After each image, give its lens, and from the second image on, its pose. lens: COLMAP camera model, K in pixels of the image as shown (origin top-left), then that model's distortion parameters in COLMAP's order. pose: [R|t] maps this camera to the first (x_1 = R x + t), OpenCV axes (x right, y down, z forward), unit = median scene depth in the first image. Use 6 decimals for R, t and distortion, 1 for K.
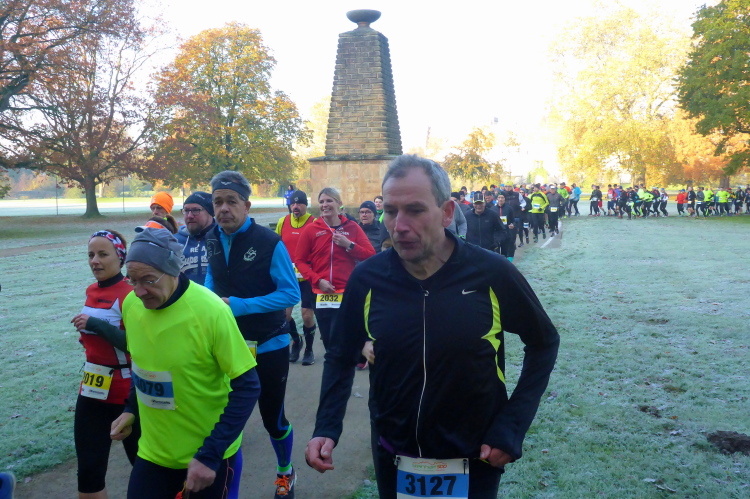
lens RADIAL K [[671.2, 0, 371.9], [0, 671.2, 254.0], [0, 0, 1]] dist [0.002780, 0.025106]
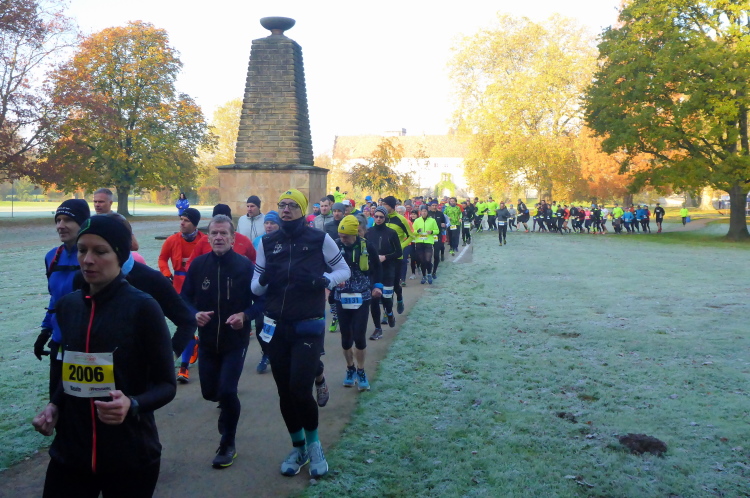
lens RADIAL K [[625.3, 0, 377.7], [0, 625.3, 245.3], [0, 0, 1]] dist [0.010813, 0.009125]
pose [[0.995822, 0.018118, 0.089498, 0.058337], [-0.015256, 0.999353, -0.032559, -0.002519], [-0.090030, 0.031058, 0.995455, 0.087139]]
